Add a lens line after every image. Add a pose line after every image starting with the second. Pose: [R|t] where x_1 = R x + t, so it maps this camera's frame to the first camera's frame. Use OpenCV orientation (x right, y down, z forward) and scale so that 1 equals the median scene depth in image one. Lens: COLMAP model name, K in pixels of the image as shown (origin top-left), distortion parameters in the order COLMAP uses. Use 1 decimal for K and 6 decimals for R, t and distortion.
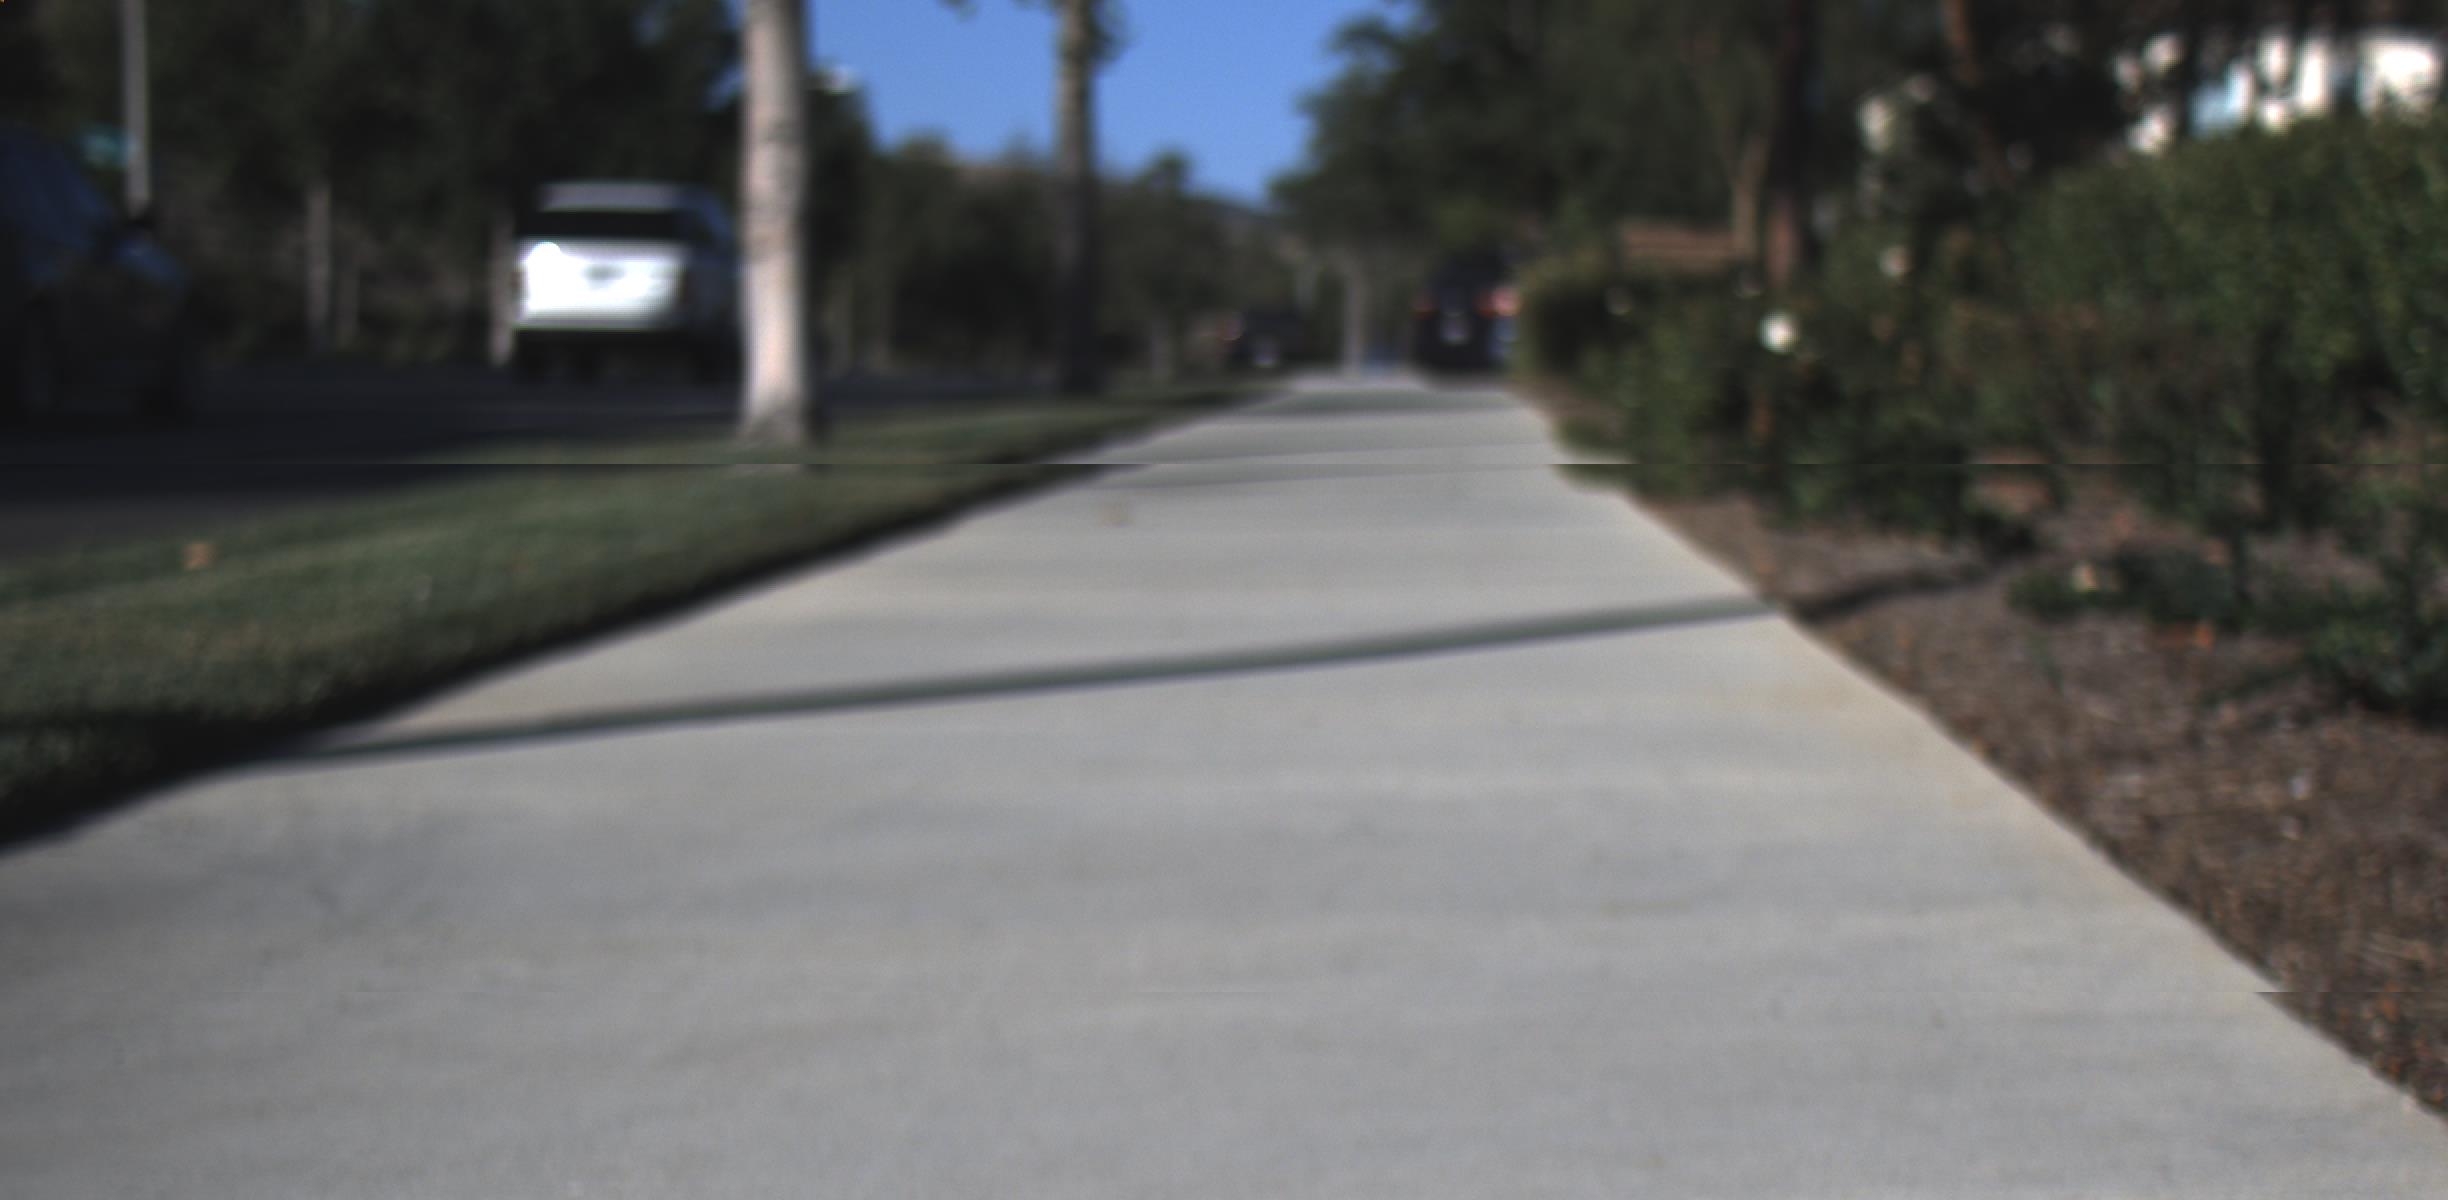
lens RADIAL K [[3597.7, 0, 1224.0], [0, 3597.7, 600.0], [0, 0, 1]] dist [-0.003545, 0.040917]
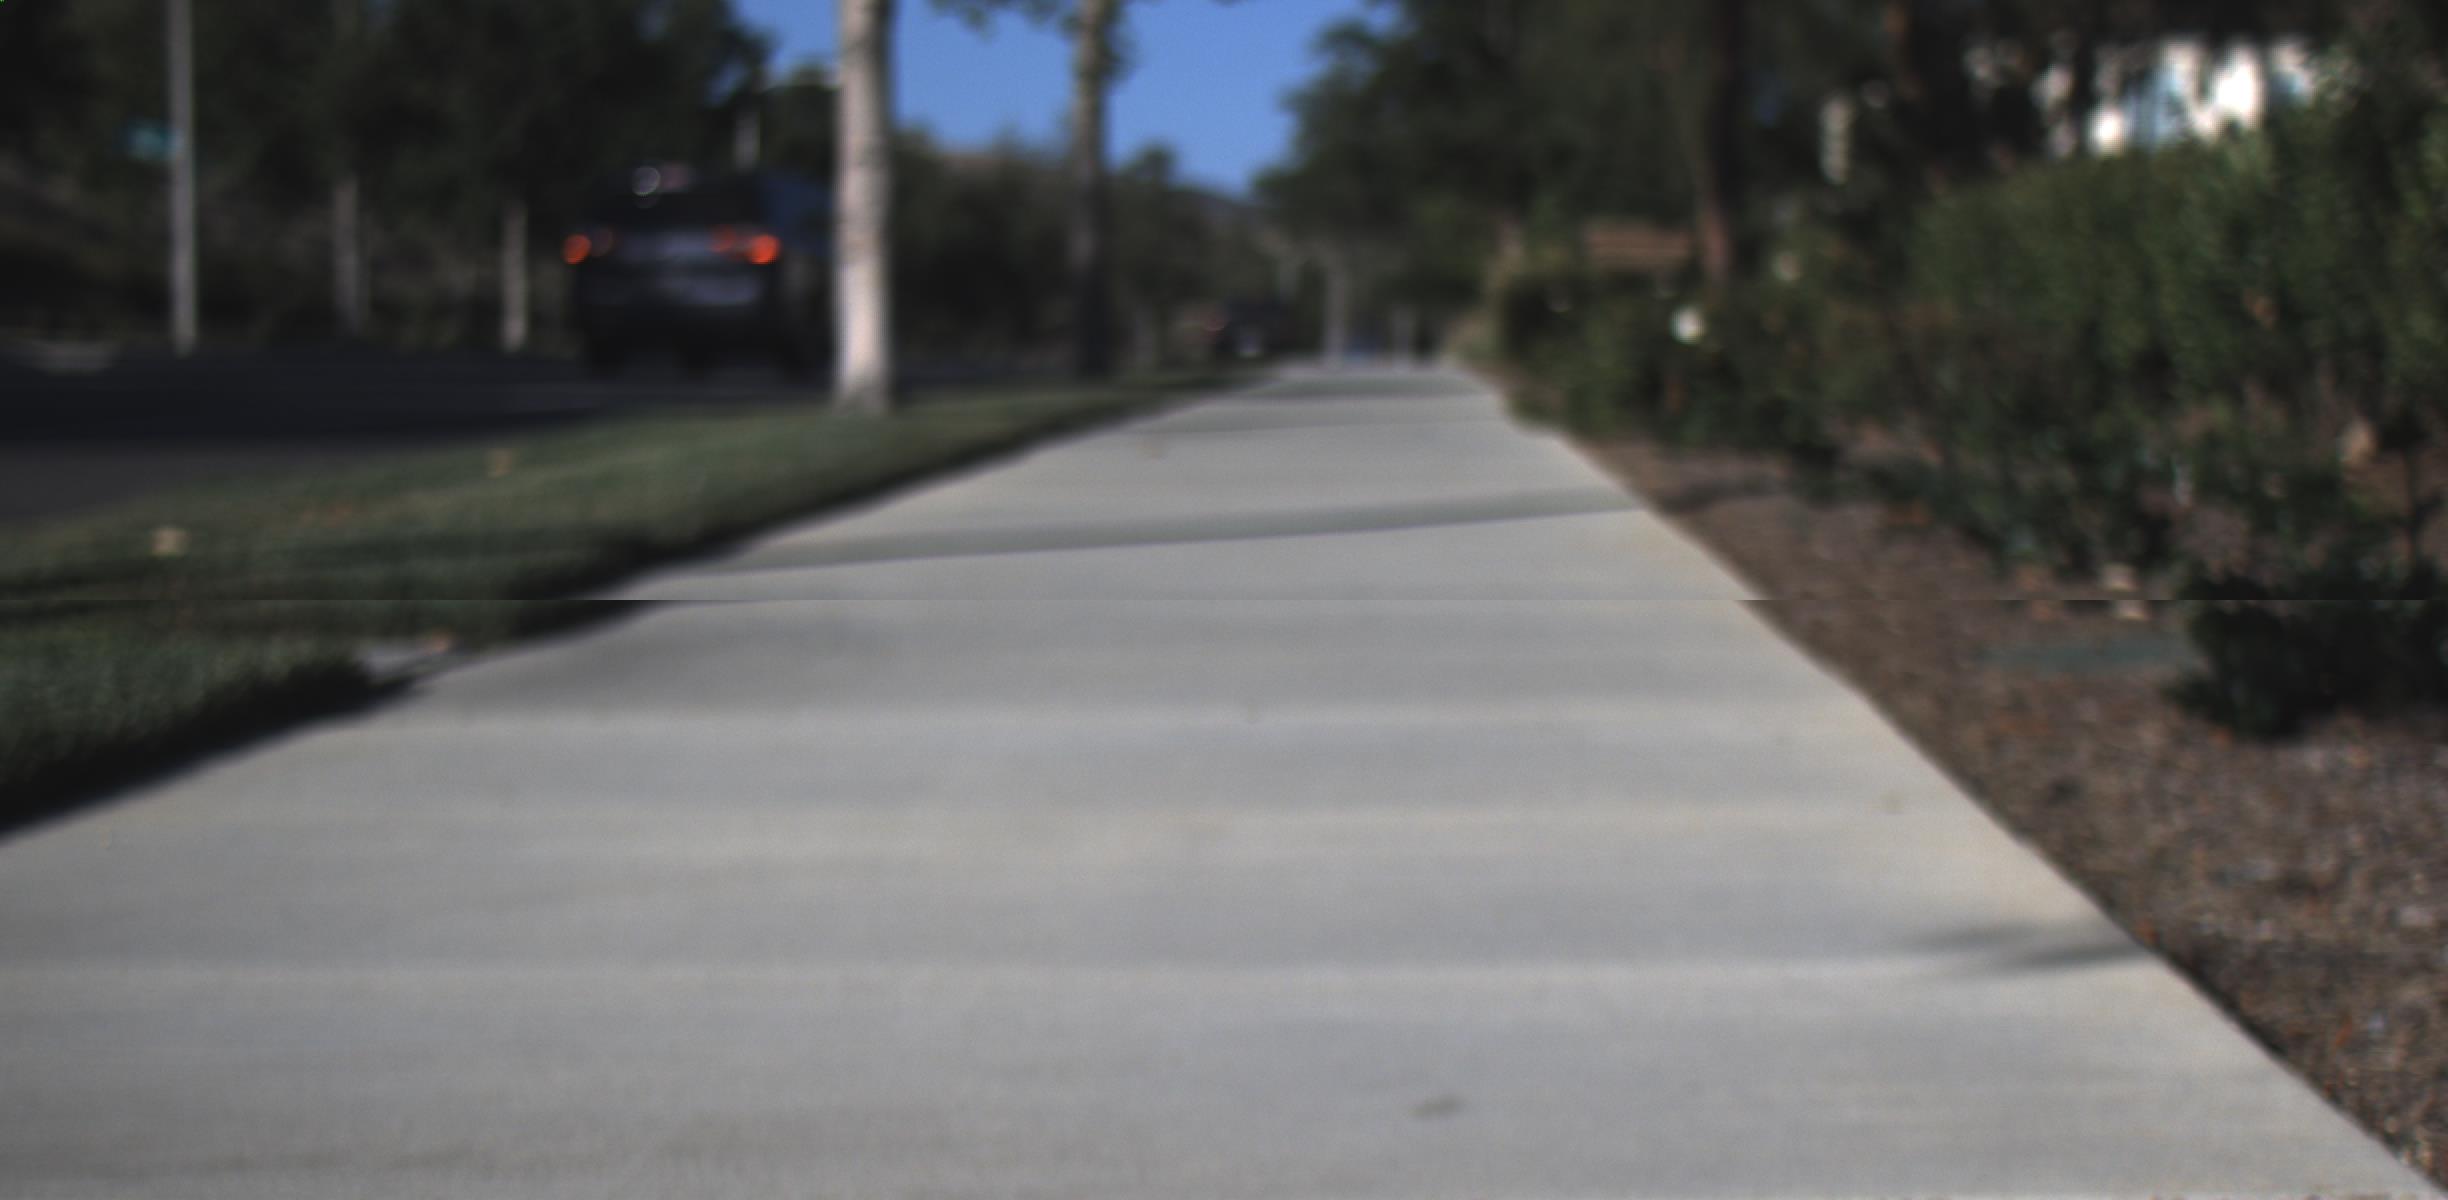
lens RADIAL K [[3865.2, 0, 1224.0], [0, 3865.2, 600.0], [0, 0, 1]] dist [0.005622, -0.004279]
pose [[0.999945, 0.003054, 0.010038, -0.007434], [-0.003029, 0.999992, -0.002417, 0.008726], [-0.010046, 0.002386, 0.999947, -0.120626]]
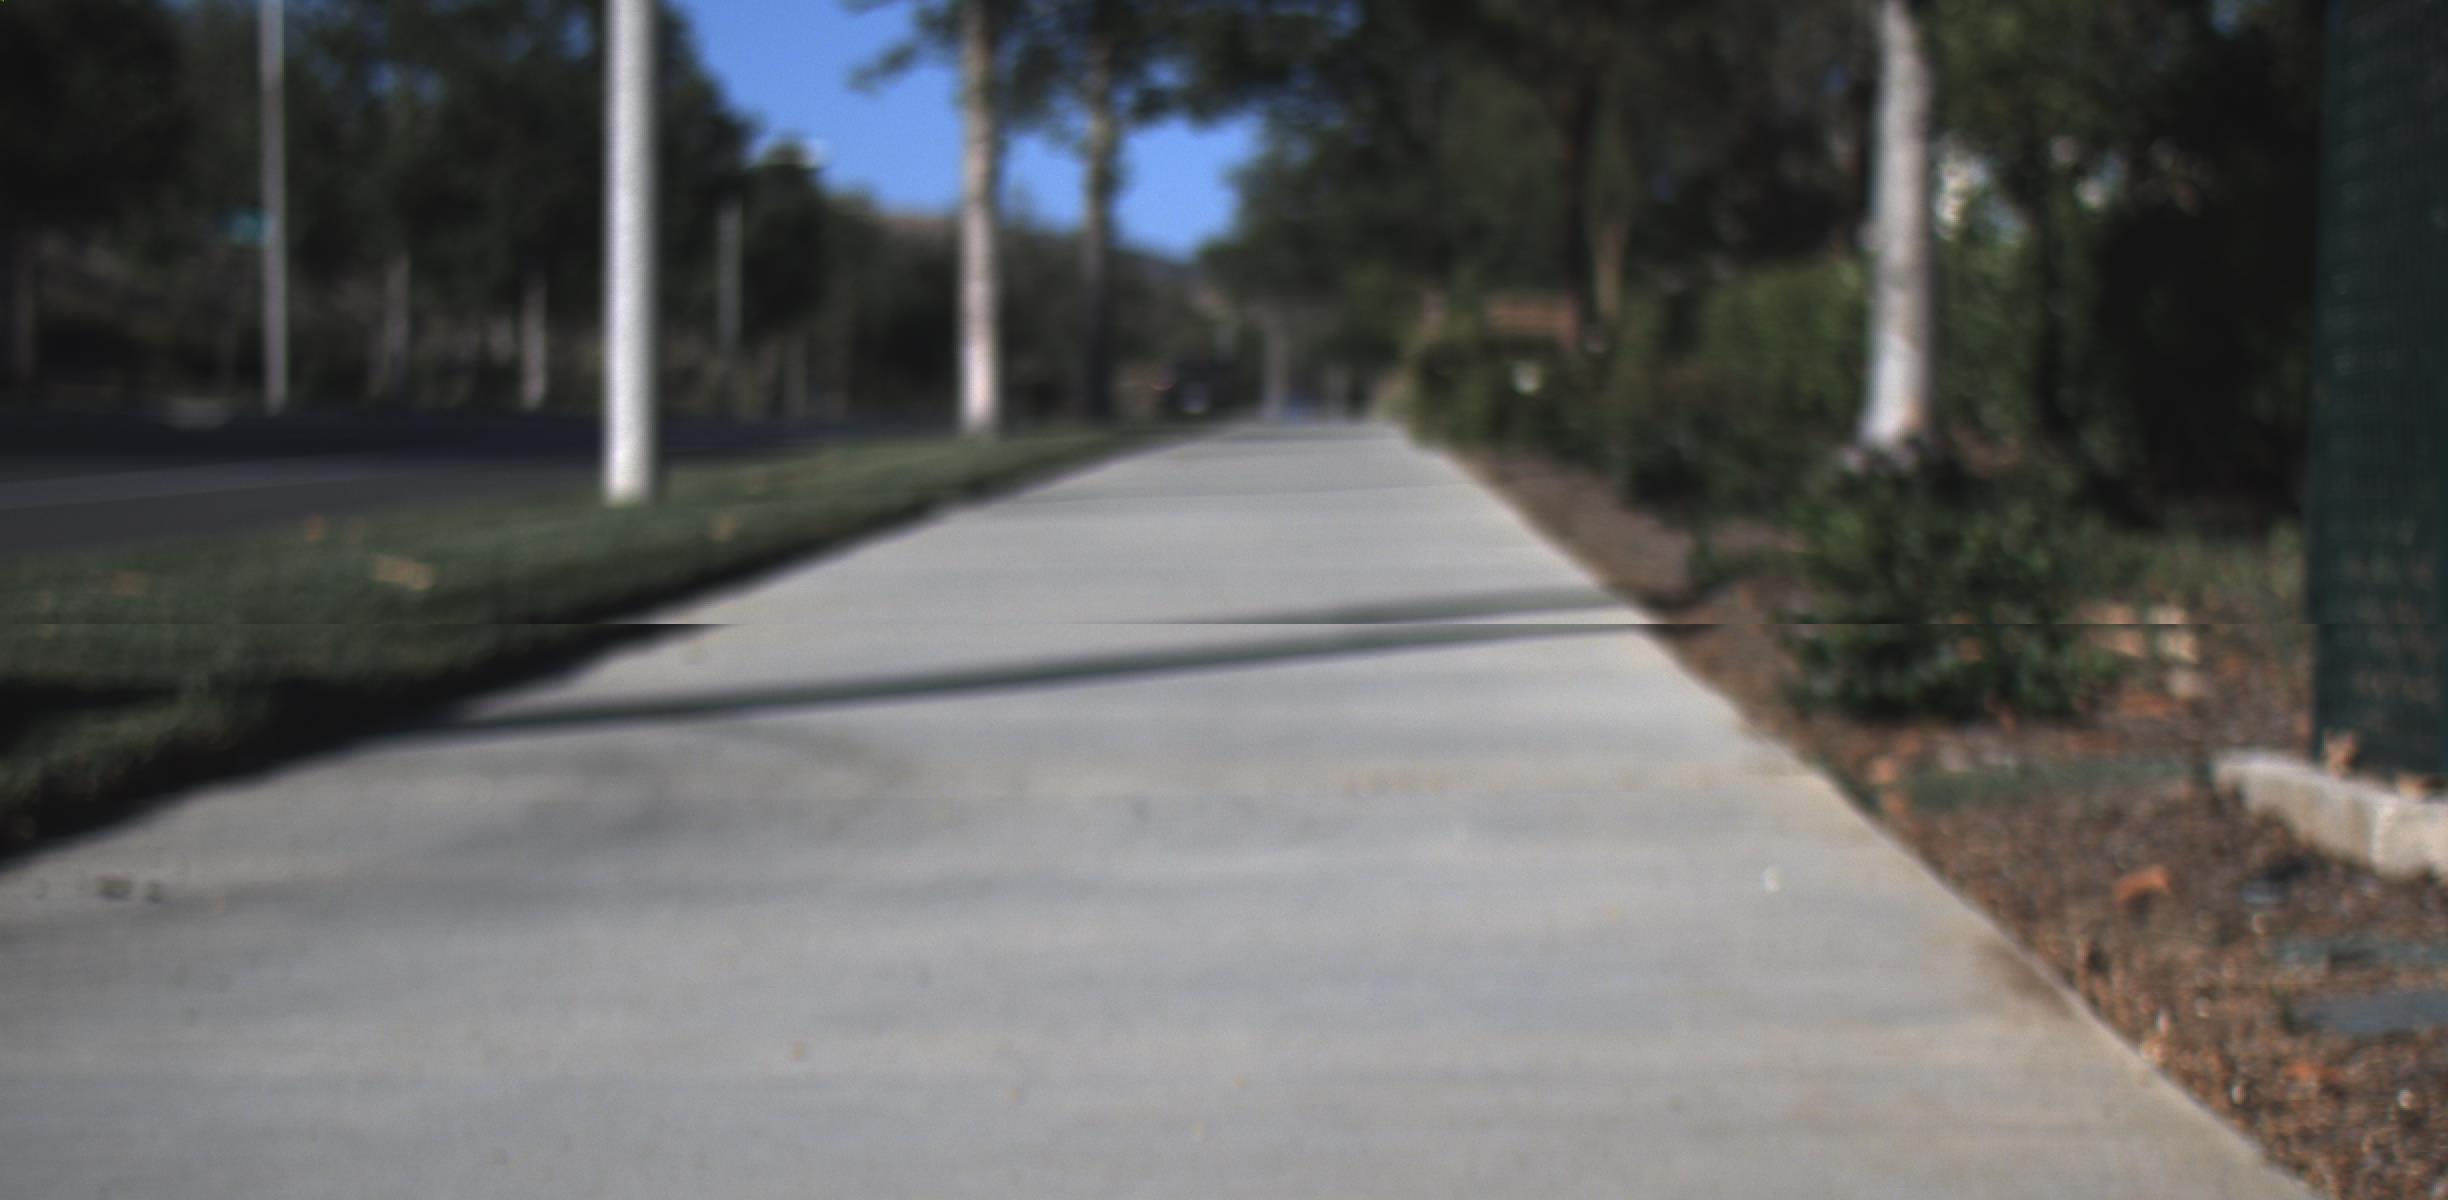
lens RADIAL K [[5114.7, 0, 1224.0], [0, 5114.7, 600.0], [0, 0, 1]] dist [-0.011631, 0.126514]
pose [[0.999408, -0.001302, 0.034384, -0.038364], [0.002388, 0.999500, -0.031538, 0.049027], [-0.034326, 0.031602, 0.998911, -0.655693]]
